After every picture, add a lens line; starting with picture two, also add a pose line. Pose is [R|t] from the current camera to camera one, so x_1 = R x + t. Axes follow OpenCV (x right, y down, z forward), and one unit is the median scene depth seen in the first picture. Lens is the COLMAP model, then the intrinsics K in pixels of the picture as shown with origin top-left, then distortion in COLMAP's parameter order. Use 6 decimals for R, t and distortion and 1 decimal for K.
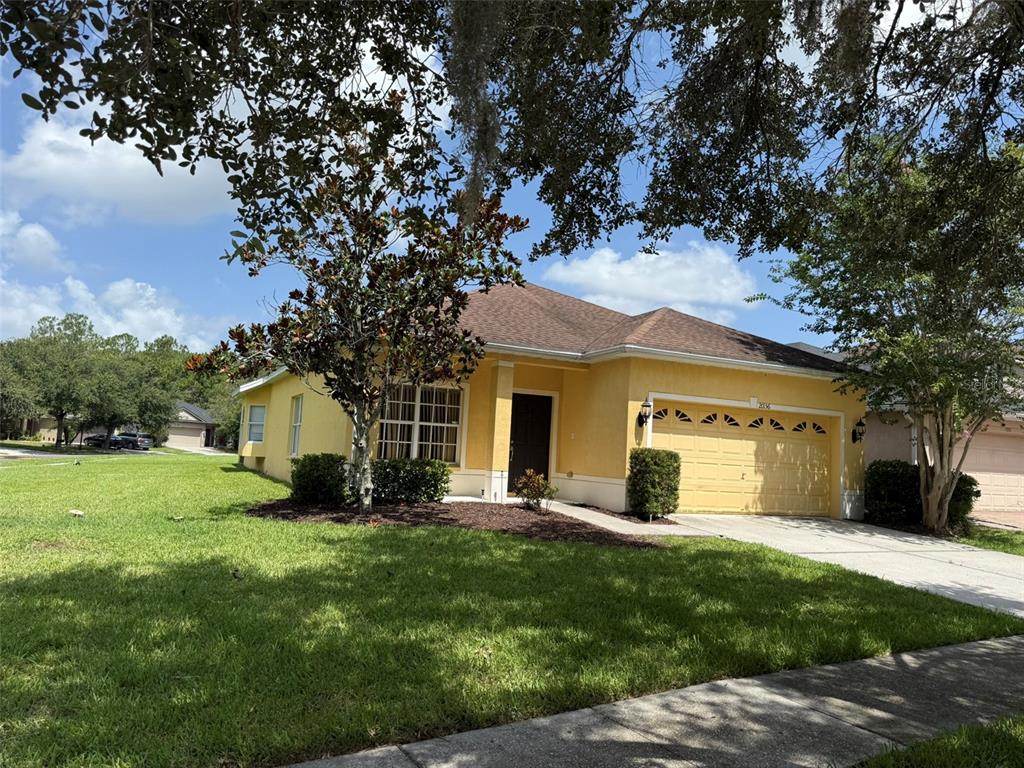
lens RADIAL K [[705.6, 0, 512.0], [0, 705.6, 384.0], [0, 0, 1]] dist [0.107720, -0.191470]
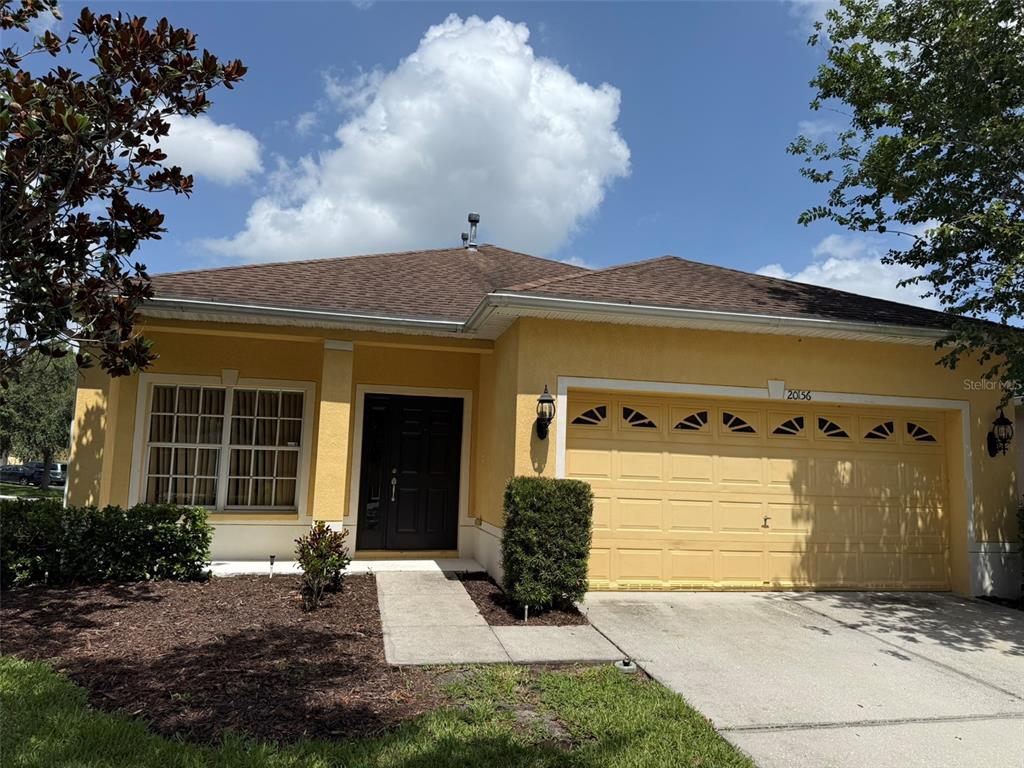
lens RADIAL K [[732.1, 0, 526.9], [0, 732.1, 383.7], [0, 0, 1]] dist [0.071127, -0.079015]
pose [[0.973522, -0.051488, -0.222718, 0.334986], [0.044340, 0.998332, -0.036983, 0.041015], [0.224251, 0.026129, 0.974181, 0.471460]]
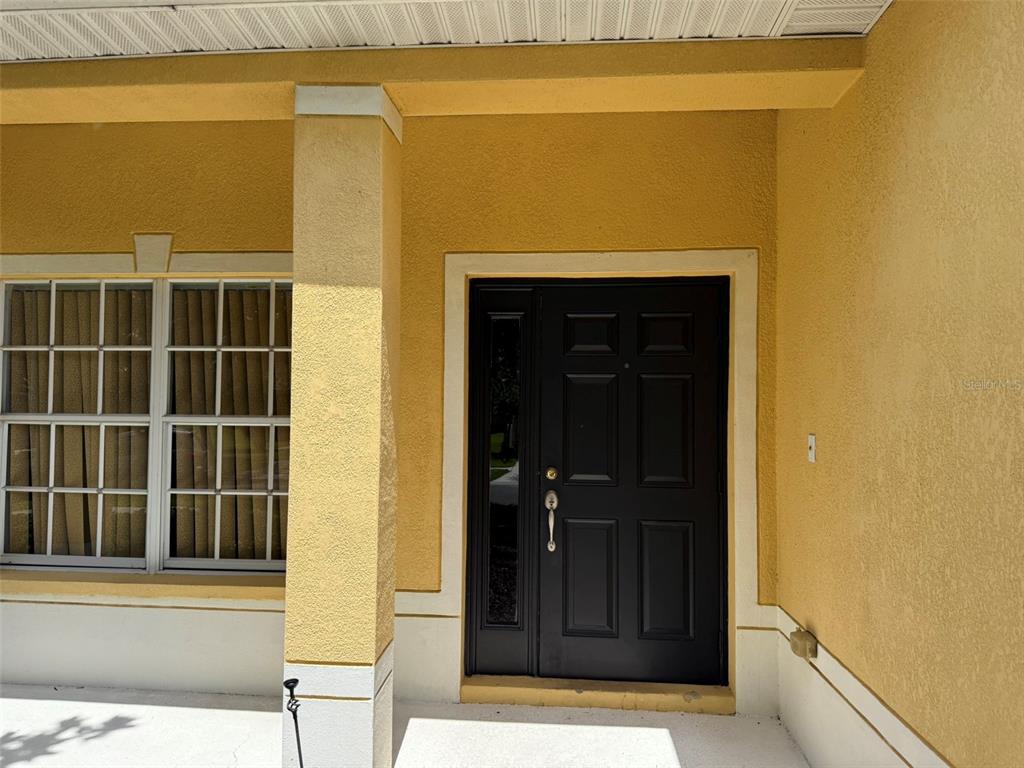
lens RADIAL K [[705.1, 0, 507.3], [0, 705.1, 378.7], [0, 0, 1]] dist [0.071062, -0.103755]
pose [[0.865280, -0.060182, -0.497663, 0.140199], [0.082496, 0.996327, 0.022949, 0.051457], [0.494454, -0.060912, 0.867067, 0.971114]]
